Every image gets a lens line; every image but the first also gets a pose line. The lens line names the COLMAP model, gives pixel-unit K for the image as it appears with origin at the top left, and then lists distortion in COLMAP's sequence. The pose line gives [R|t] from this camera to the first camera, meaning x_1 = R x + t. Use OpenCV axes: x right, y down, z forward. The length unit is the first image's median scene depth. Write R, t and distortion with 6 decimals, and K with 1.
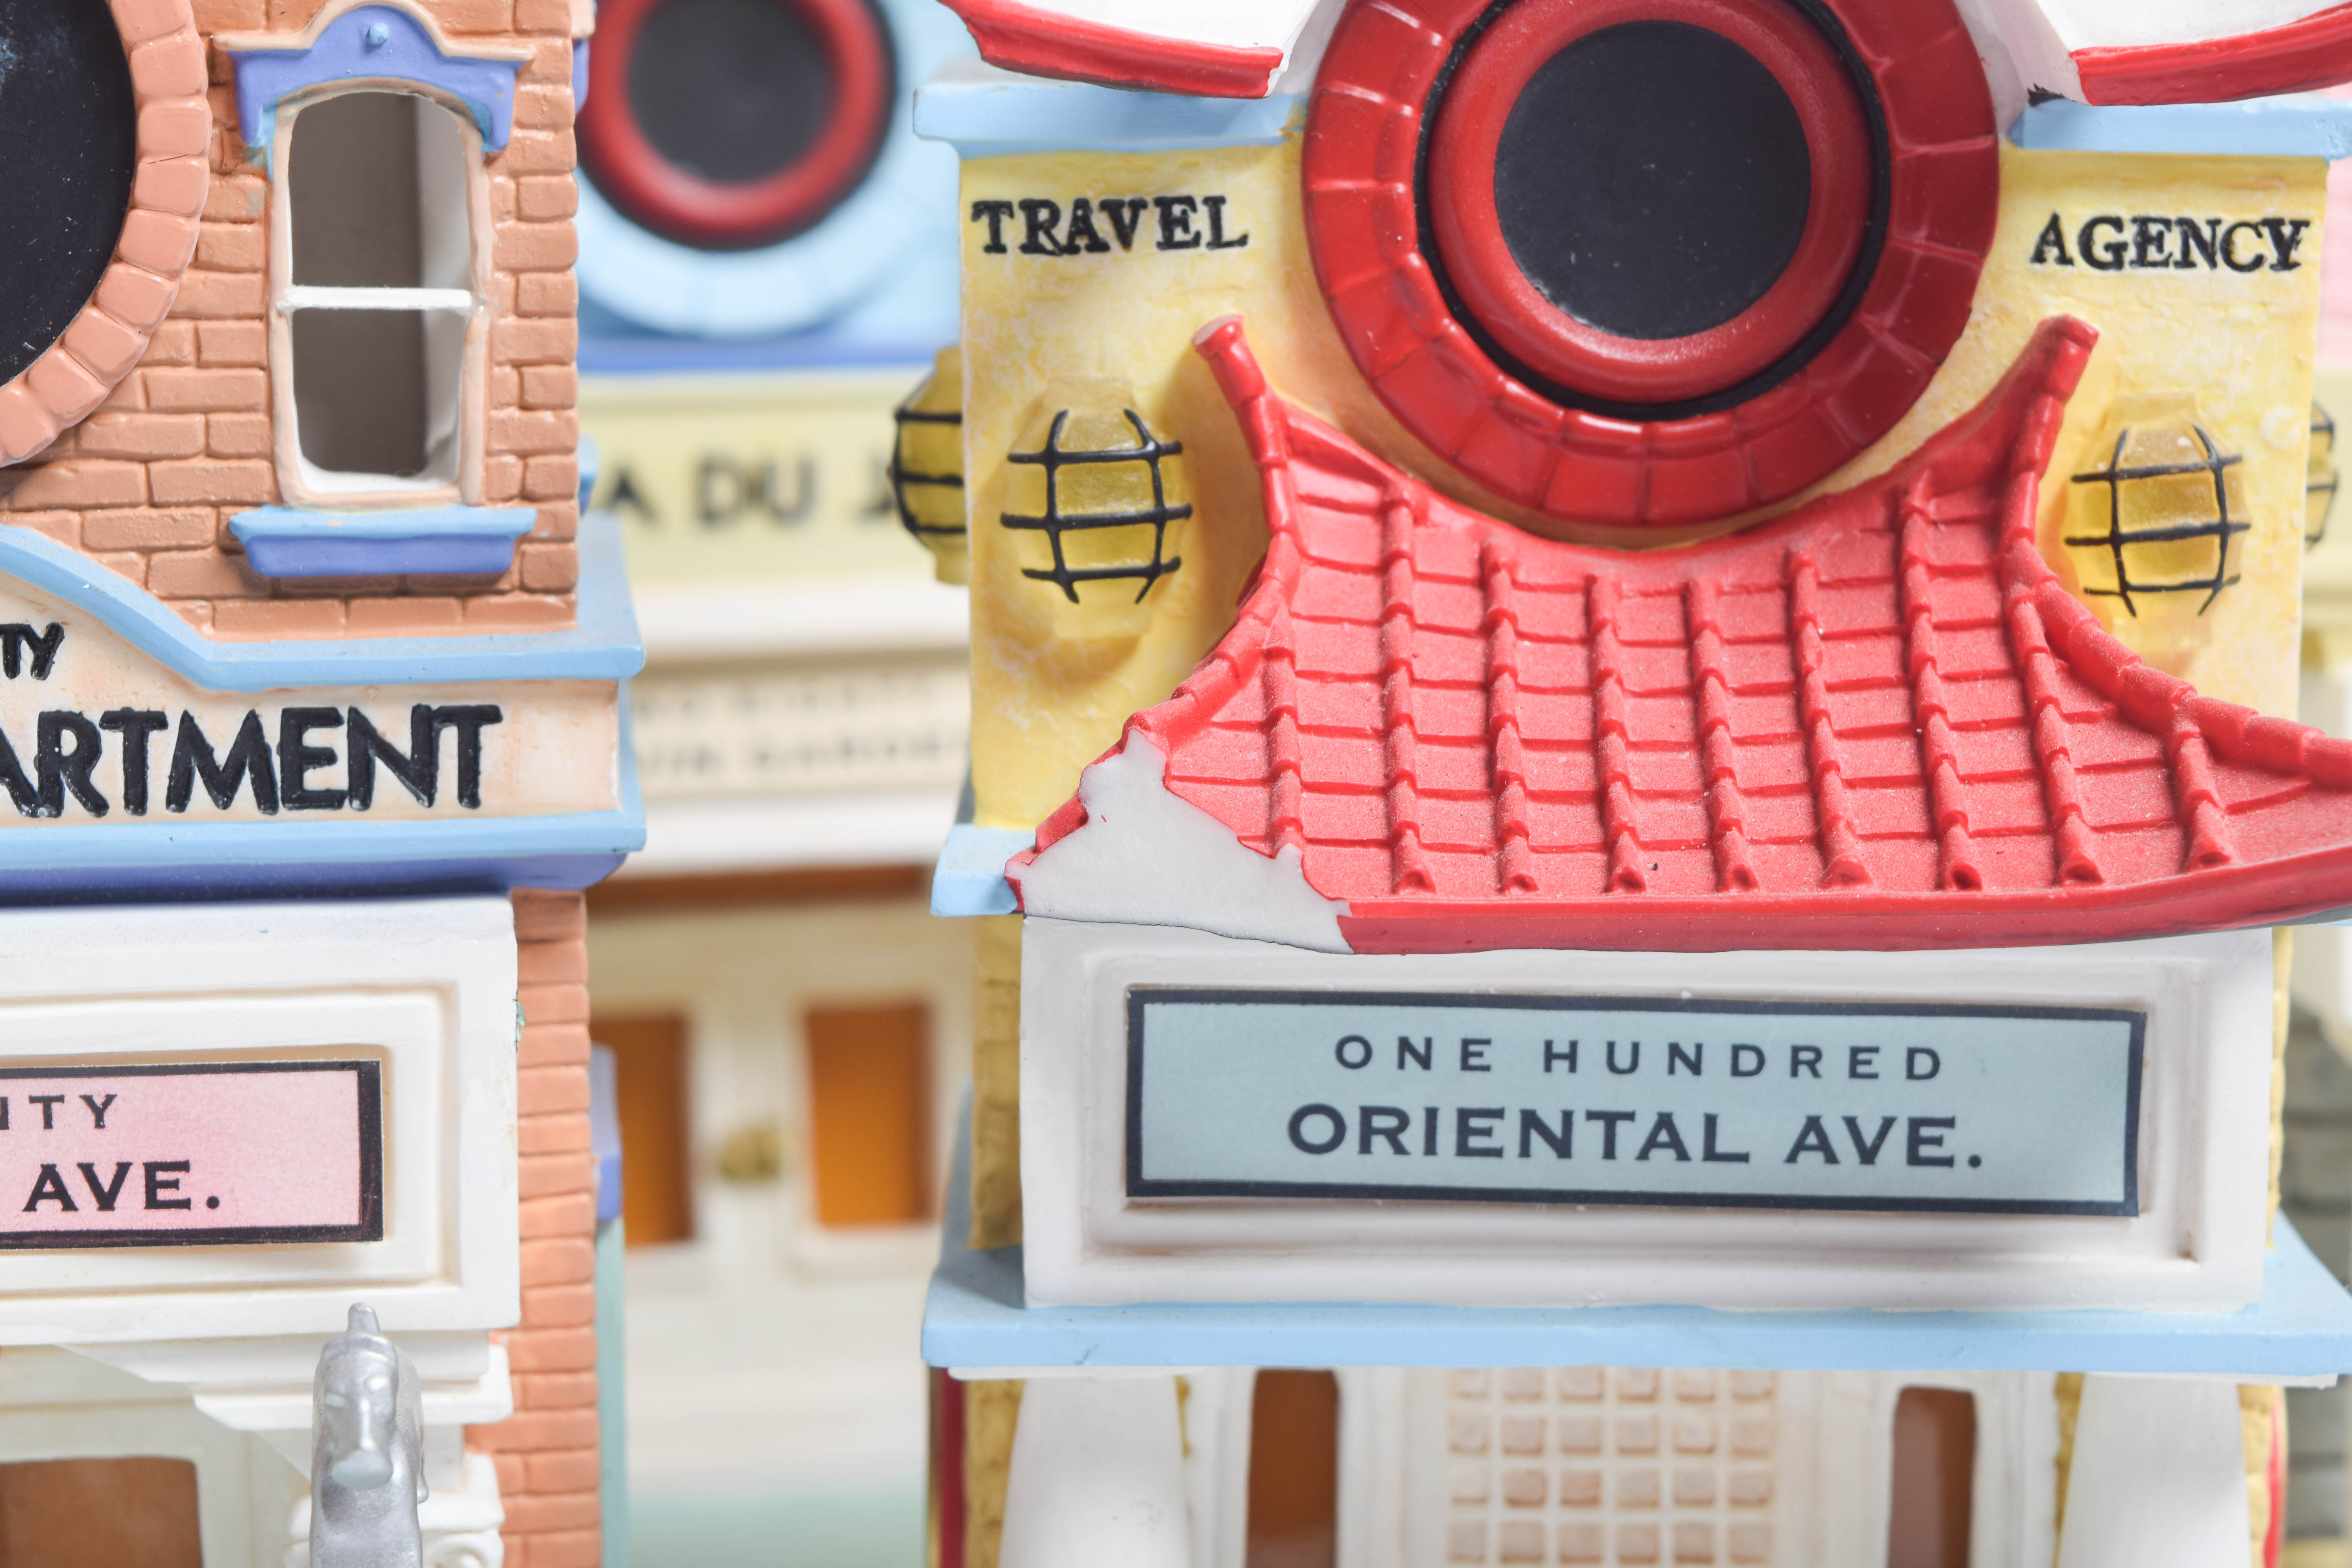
lens RADIAL K [[5208.3, 0, 1162.0], [0, 5208.3, 782.7], [0, 0, 1]] dist [-0.046843, 0.000000]
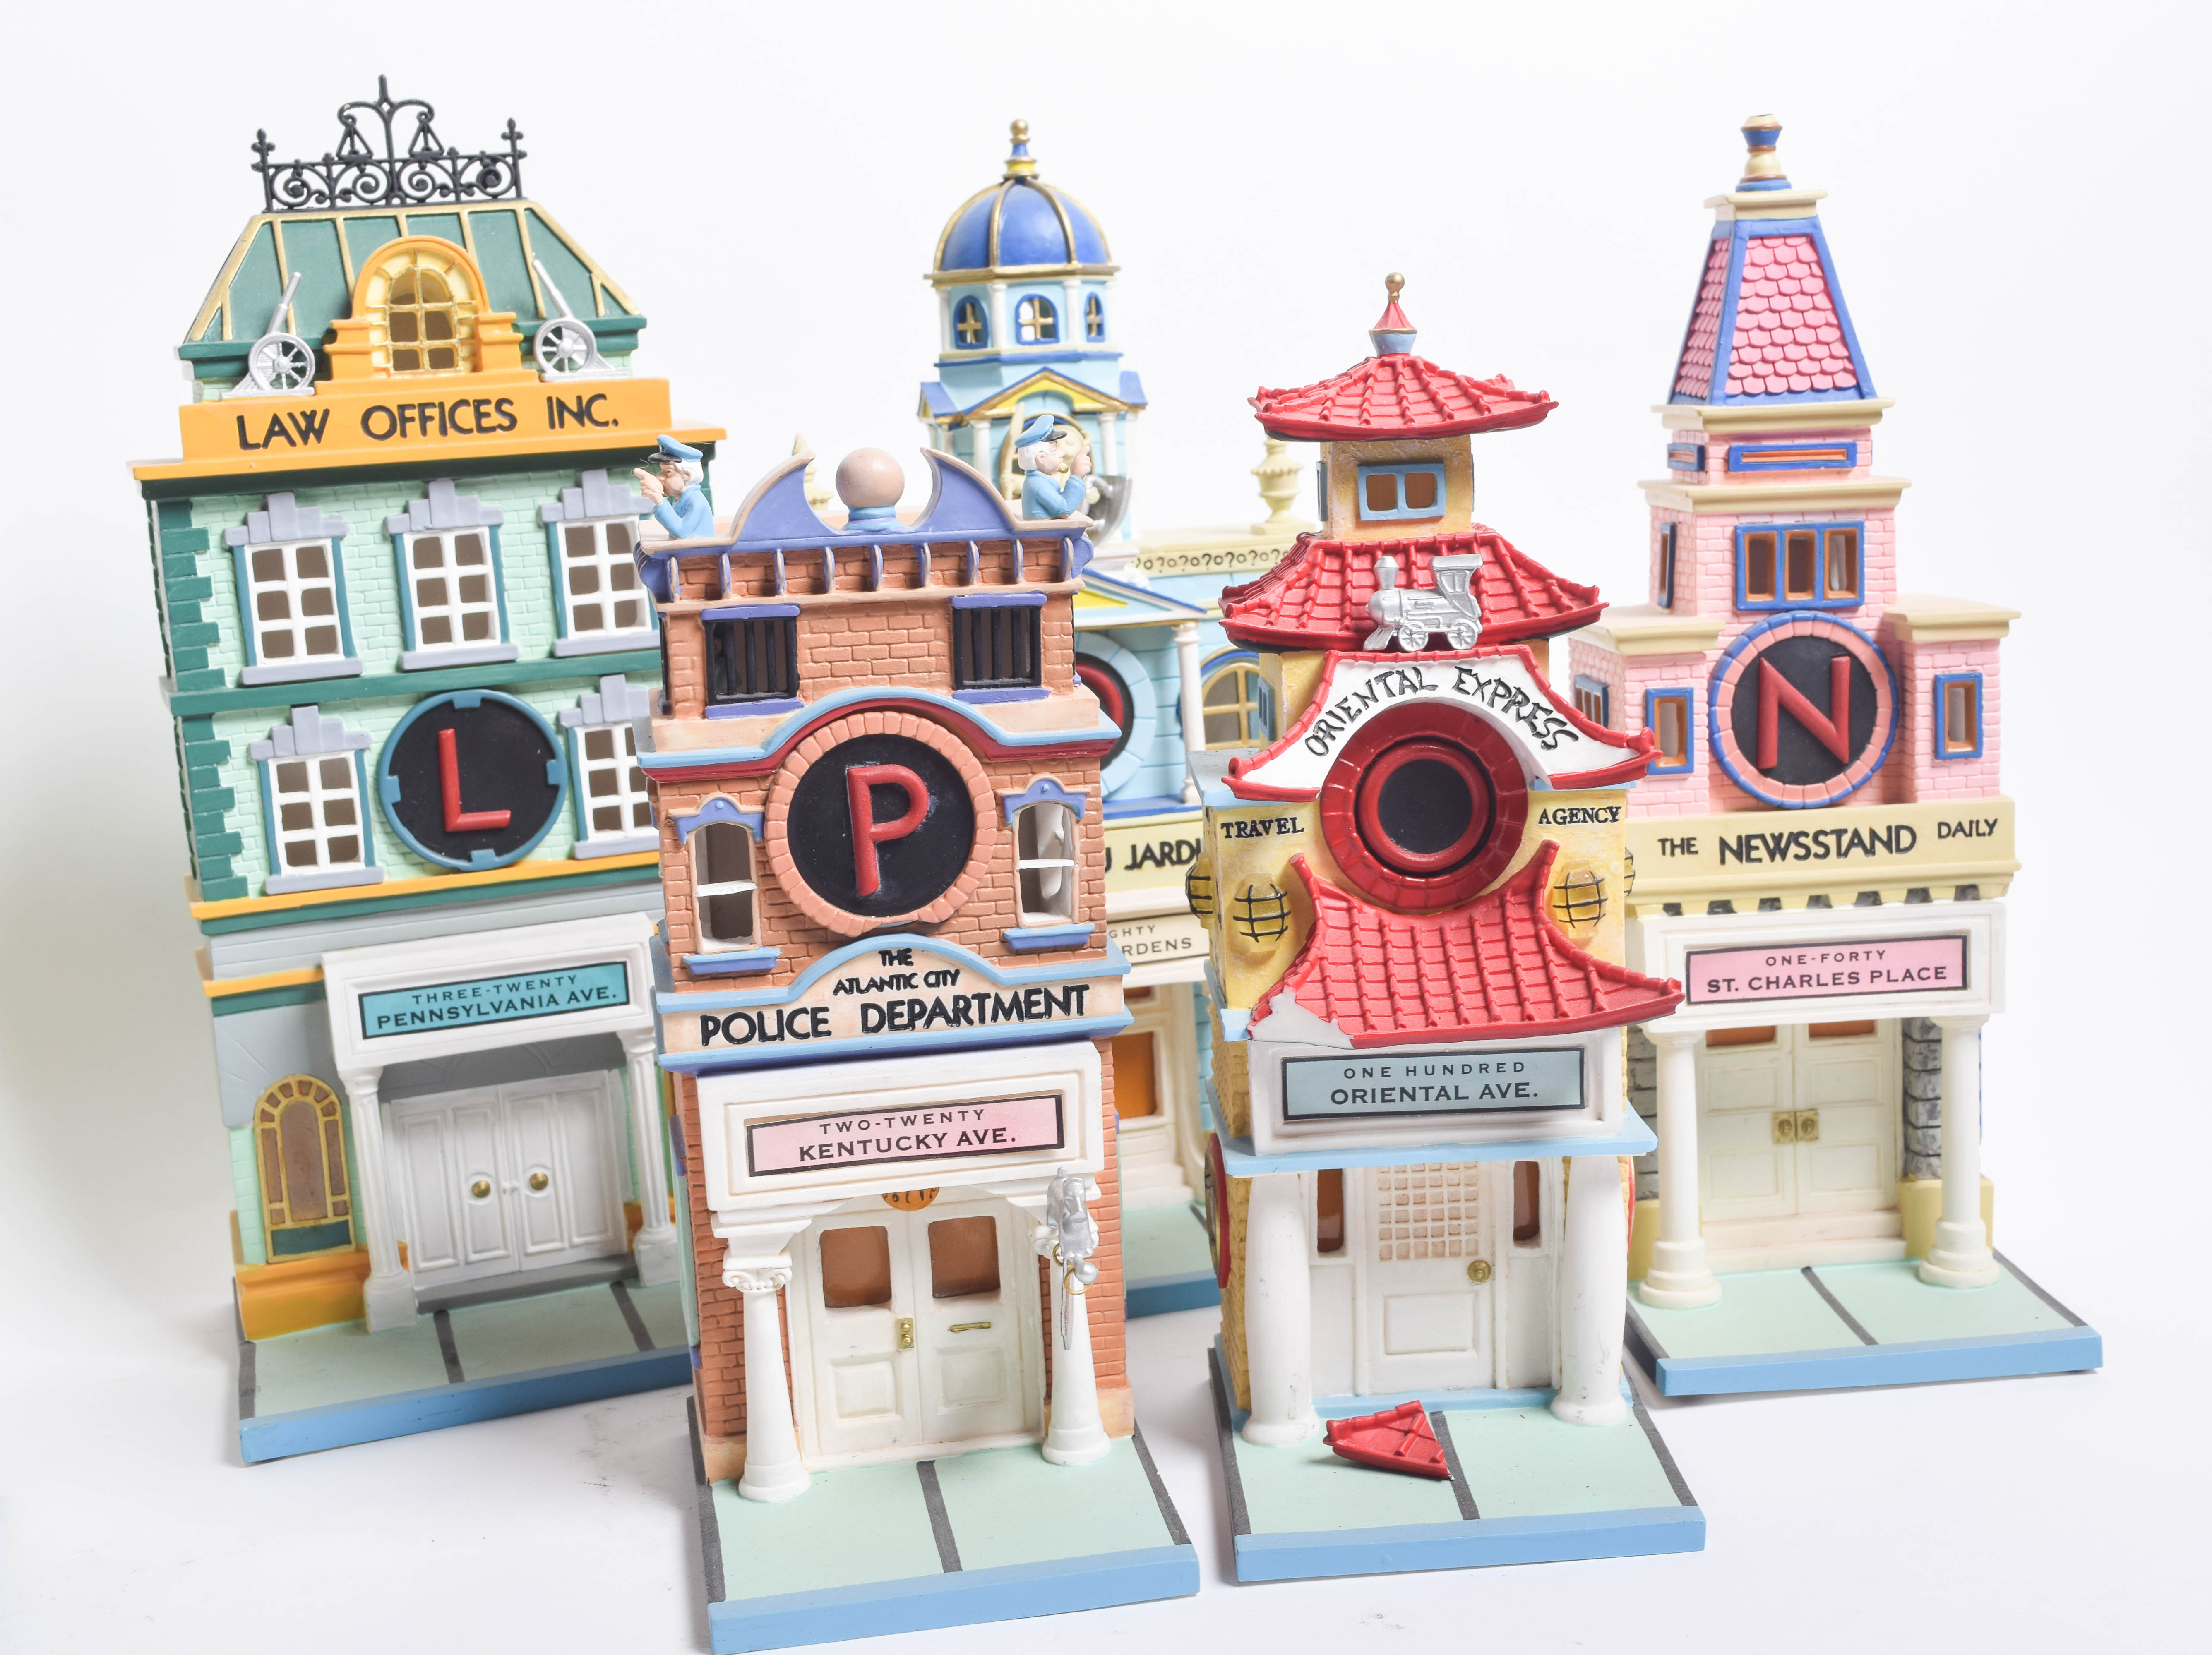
lens RADIAL K [[2862.4, 0, 1239.0], [0, 2862.4, 824.9], [0, 0, 1]] dist [-0.031002, 0.000000]
pose [[0.996443, -0.052383, 0.066004, -0.144360], [0.051714, 0.998592, 0.011805, -0.130916], [-0.066530, -0.008350, 0.997750, -0.813097]]
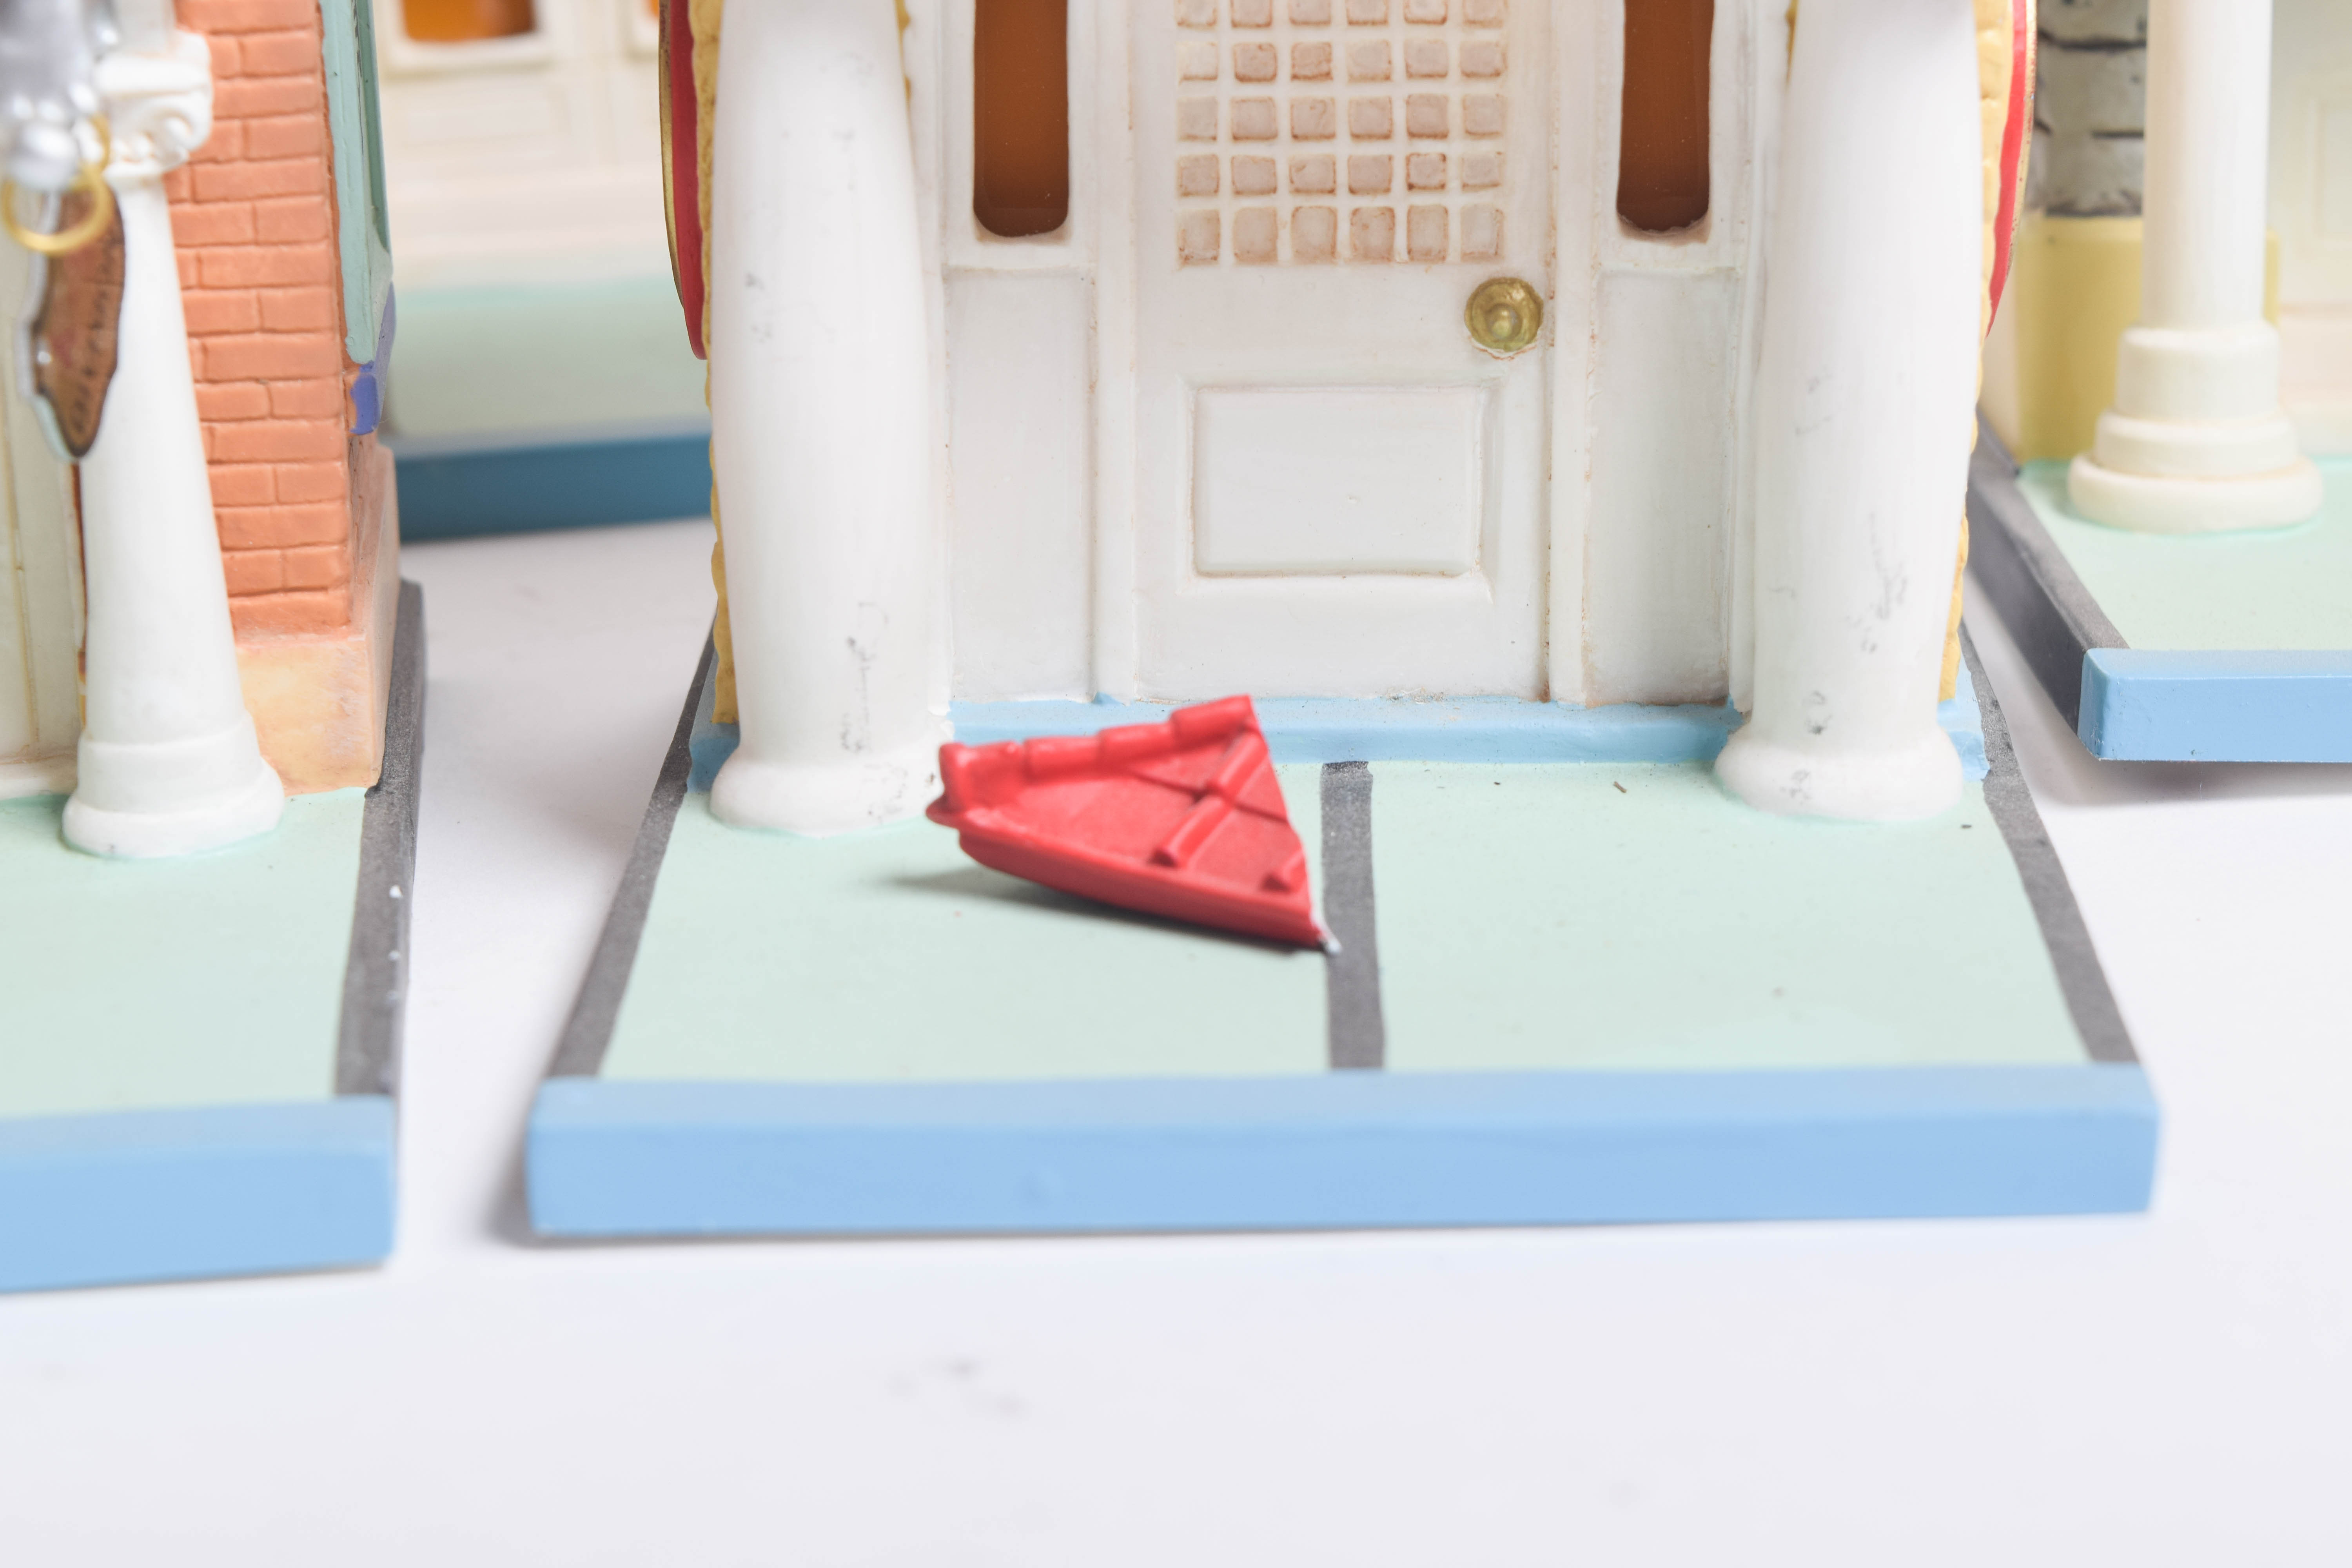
lens RADIAL K [[5208.3, 0, 1169.8], [0, 5208.3, 783.0], [0, 0, 1]] dist [-0.046843, 0.000000]
pose [[0.999682, -0.016104, -0.019424, 0.074385], [0.018834, 0.988547, 0.149732, 0.128998], [0.016790, -0.150050, 0.988536, 0.000511]]
